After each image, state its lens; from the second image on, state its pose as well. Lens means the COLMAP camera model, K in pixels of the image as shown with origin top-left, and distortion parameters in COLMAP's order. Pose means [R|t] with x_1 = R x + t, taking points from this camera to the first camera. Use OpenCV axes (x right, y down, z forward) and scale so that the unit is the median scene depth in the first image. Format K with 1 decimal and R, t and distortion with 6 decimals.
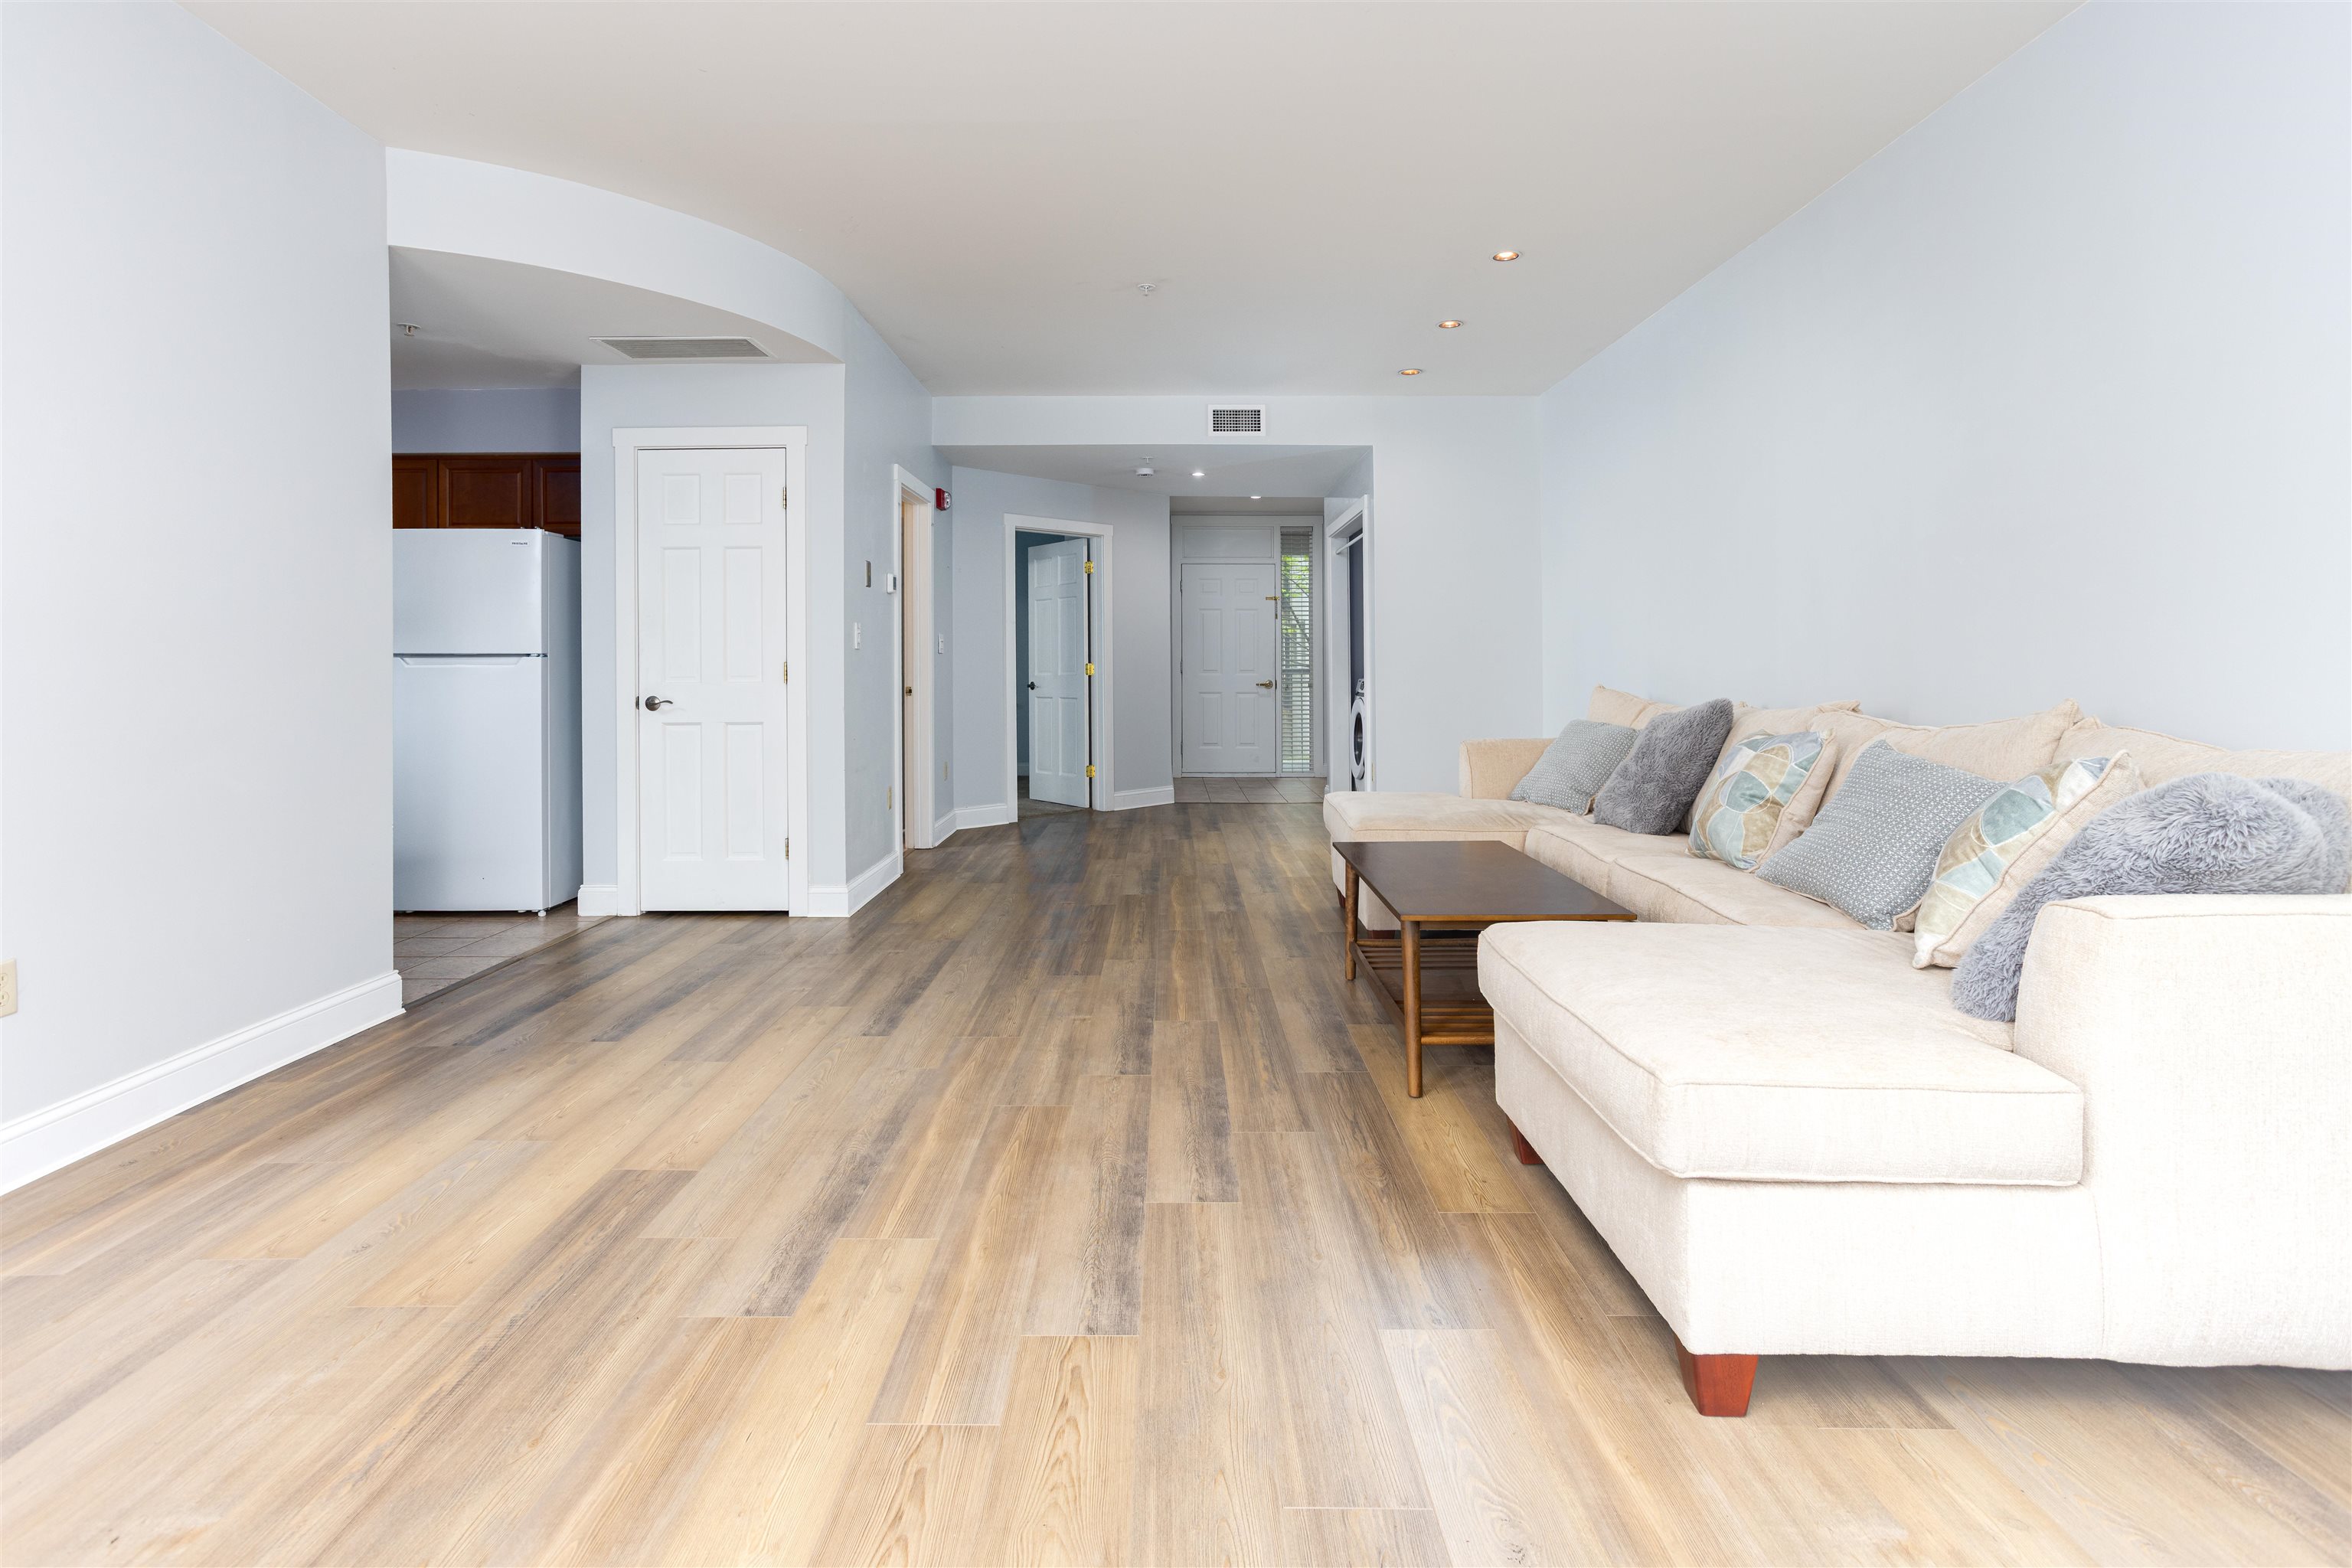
lens RADIAL K [[1161.2, 0, 1173.4], [0, 1161.2, 678.5], [0, 0, 1]] dist [-0.032419, 0.025735]
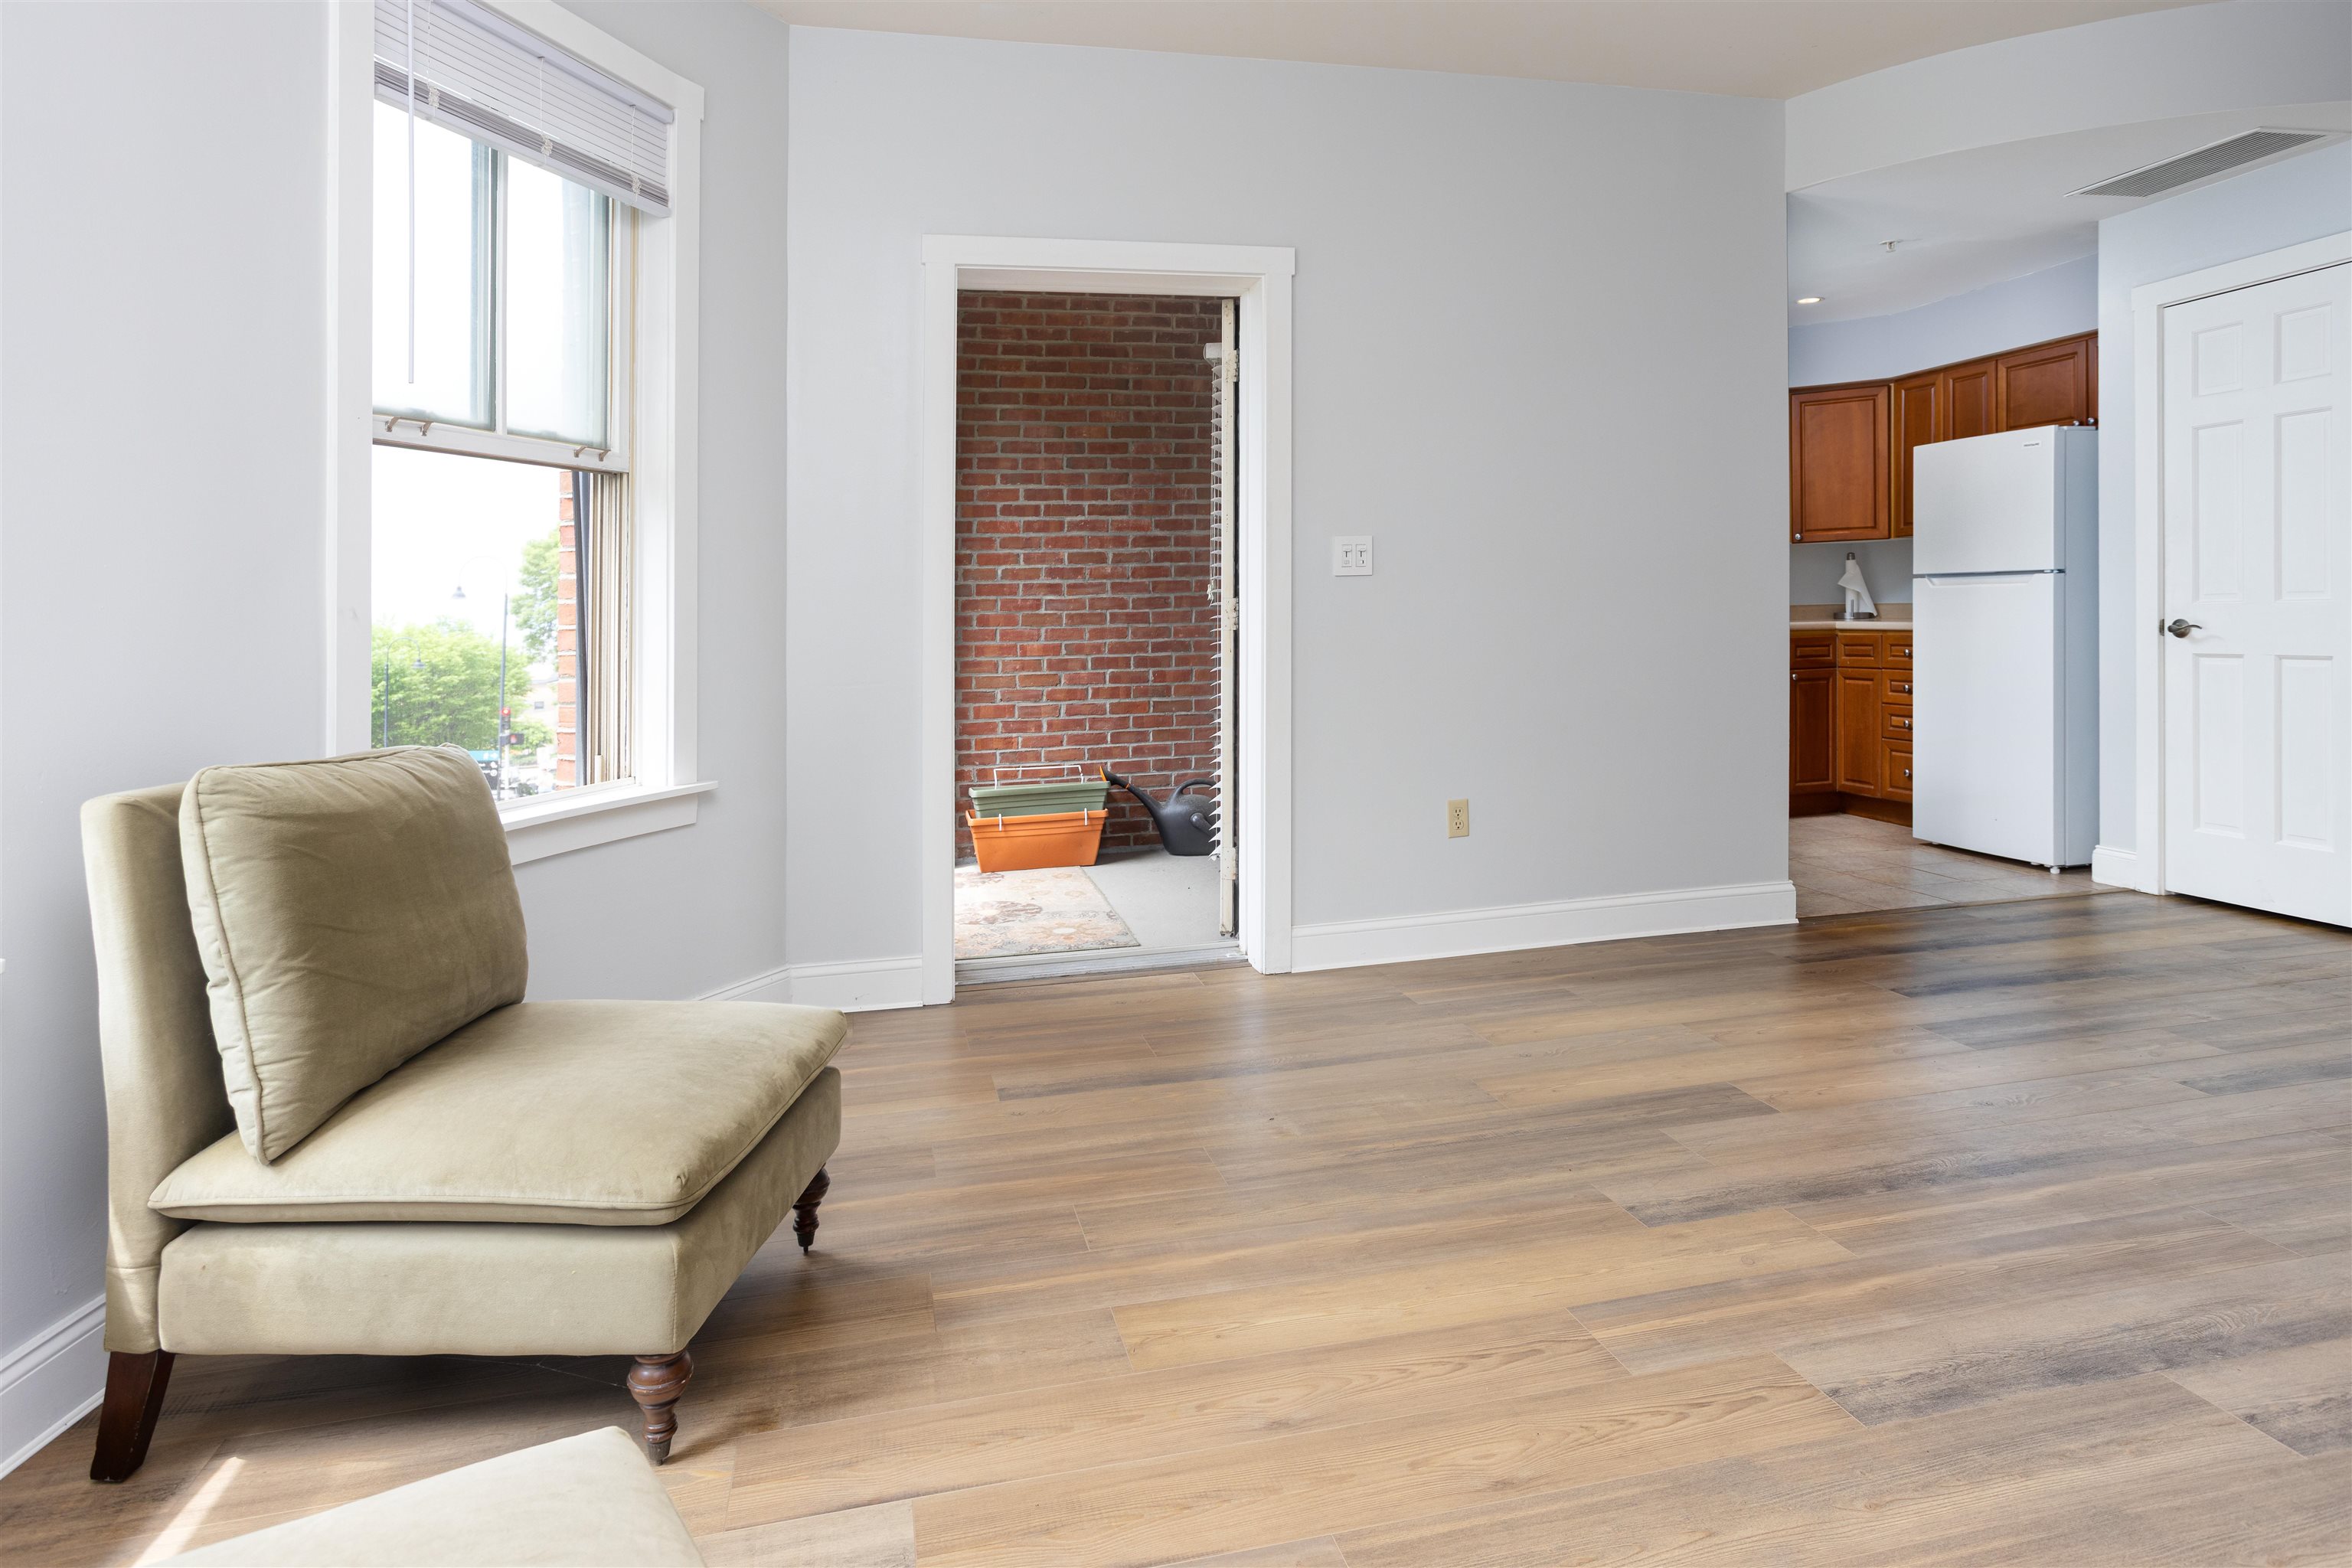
lens RADIAL K [[1376.8, 0, 1181.4], [0, 1376.8, 651.2], [0, 0, 1]] dist [-0.003510, 0.000844]
pose [[0.235880, 0.029158, -0.971345, 0.630308], [0.014131, 0.999341, 0.033430, -0.008366], [0.971679, -0.021611, 0.235312, 0.261465]]
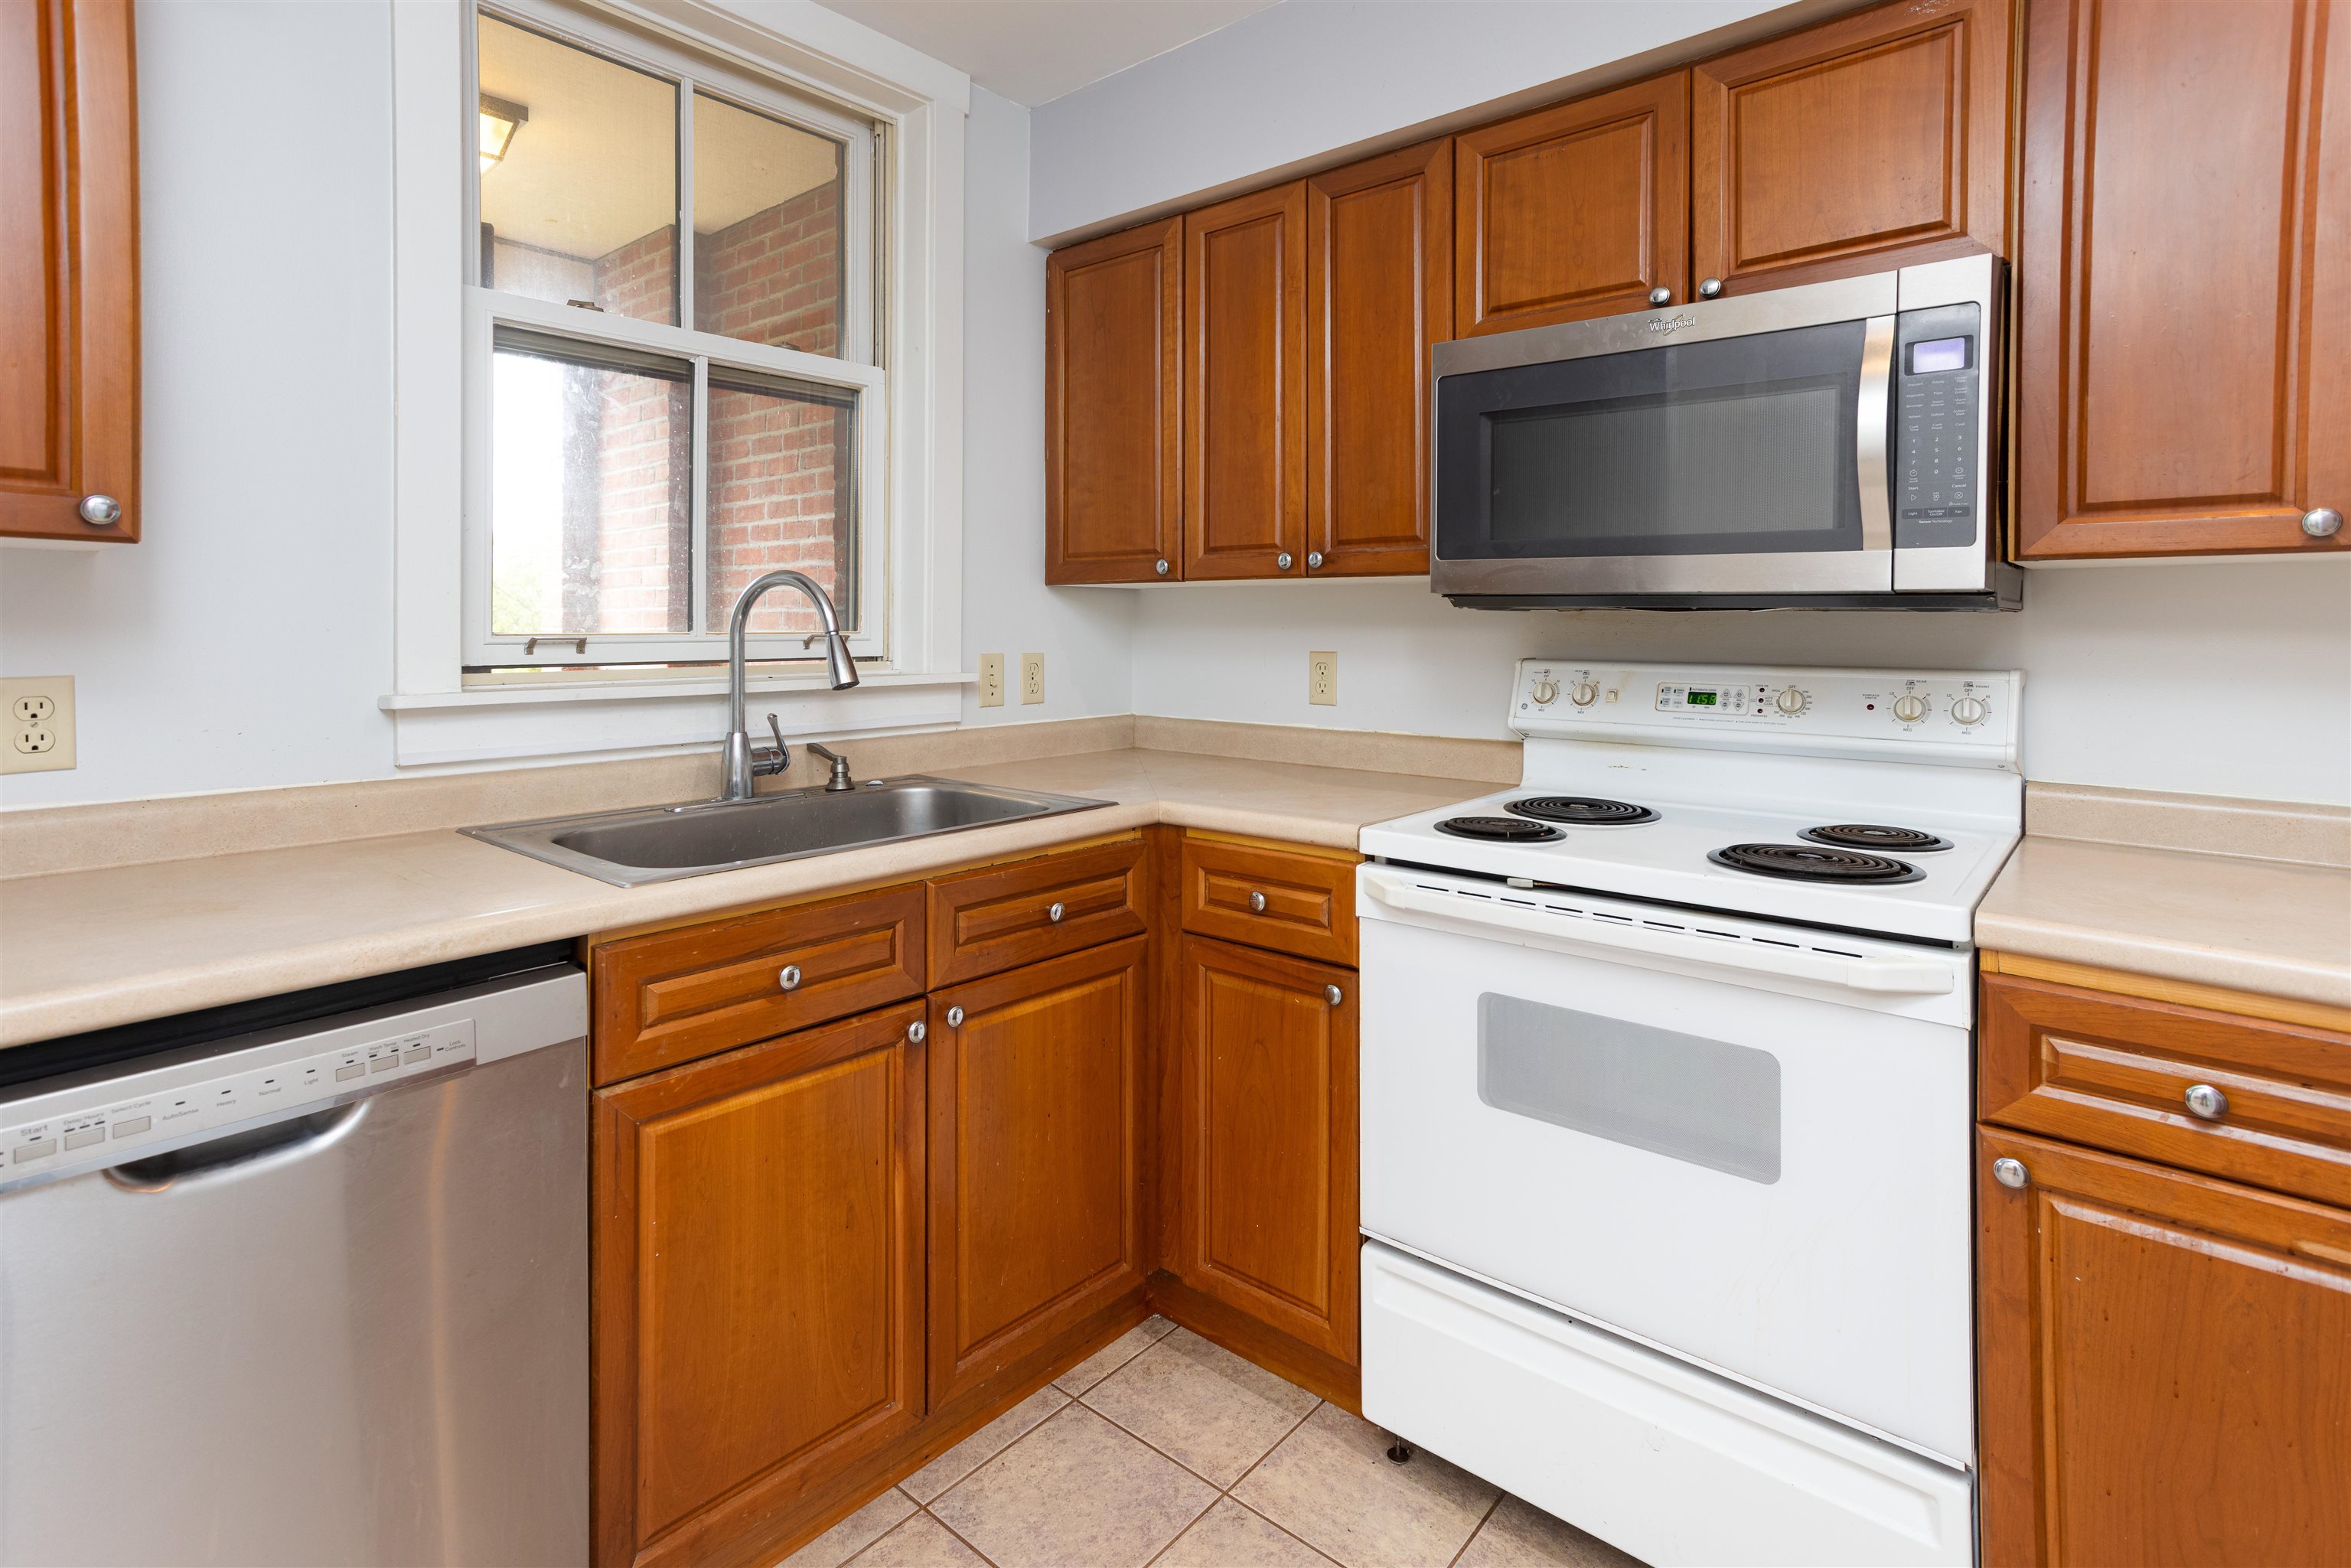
lens RADIAL K [[1154.0, 0, 1187.4], [0, 1154.0, 625.3], [0, 0, 1]] dist [-0.029394, 0.025350]
pose [[-0.661705, 0.003796, -0.749754, -1.128891], [-0.008737, 0.999880, 0.012773, -0.087970], [0.749713, 0.015002, -0.661593, 1.994143]]
